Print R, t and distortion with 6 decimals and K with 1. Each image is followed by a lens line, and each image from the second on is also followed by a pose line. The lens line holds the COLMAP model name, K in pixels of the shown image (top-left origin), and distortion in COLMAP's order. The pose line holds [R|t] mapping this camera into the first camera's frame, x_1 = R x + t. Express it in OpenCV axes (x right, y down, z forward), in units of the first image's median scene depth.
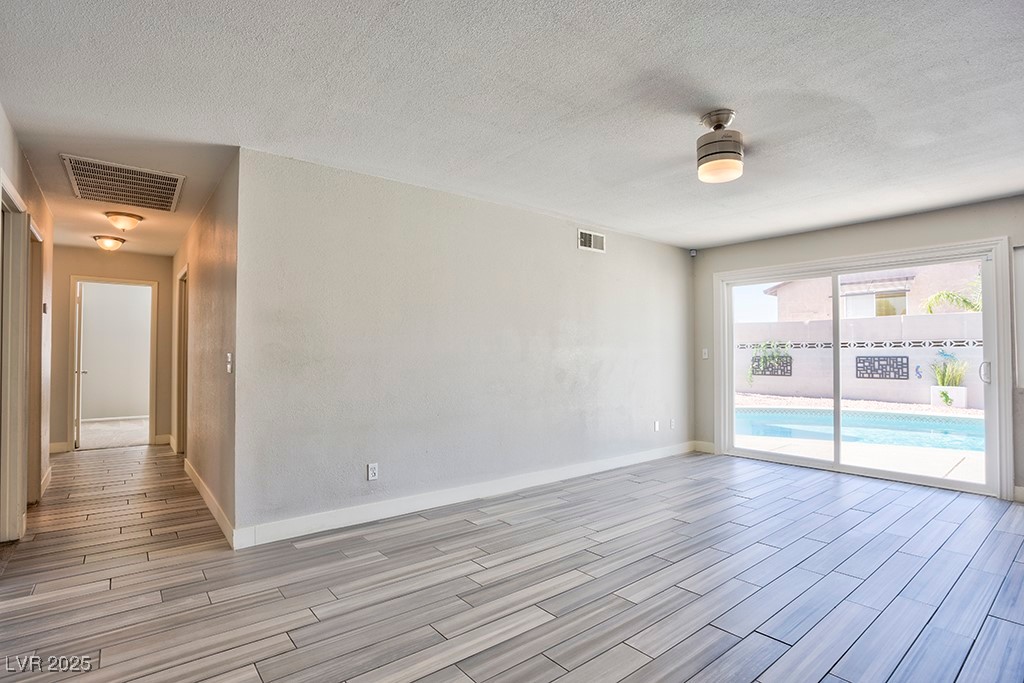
lens RADIAL K [[506.9, 0, 509.1], [0, 506.9, 342.6], [0, 0, 1]] dist [-0.030224, 0.000221]
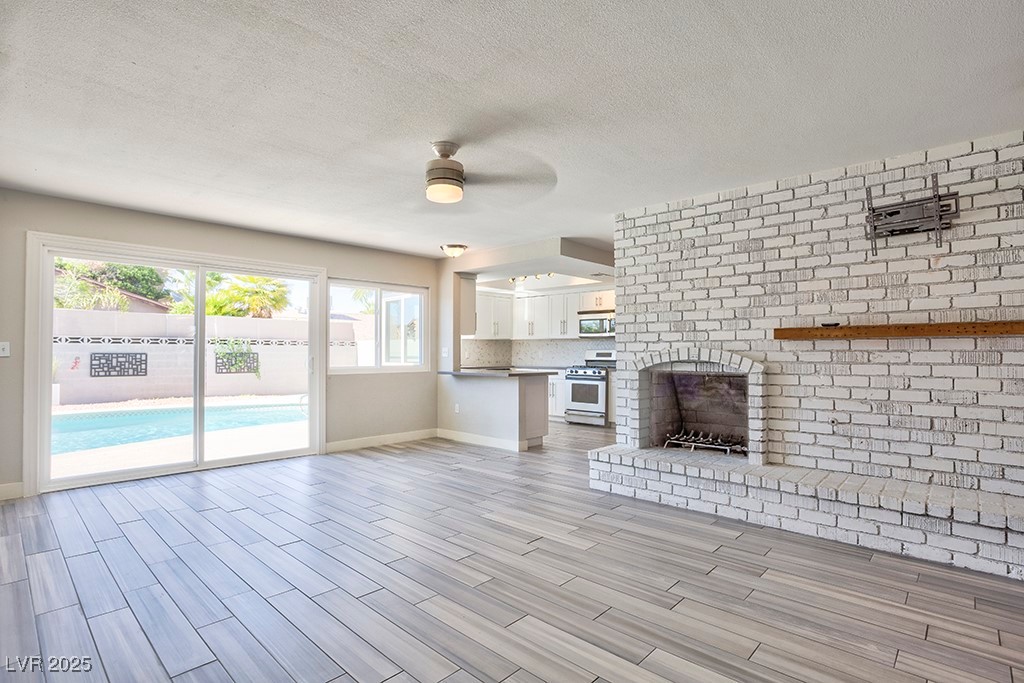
lens RADIAL K [[506.9, 0, 509.1], [0, 506.9, 342.6], [0, 0, 1]] dist [-0.030224, 0.000221]
pose [[-0.125316, 0.018305, 0.991948, -0.298756], [-0.025861, 0.999430, -0.021710, 0.009594], [-0.991780, -0.028374, -0.124771, 0.391261]]
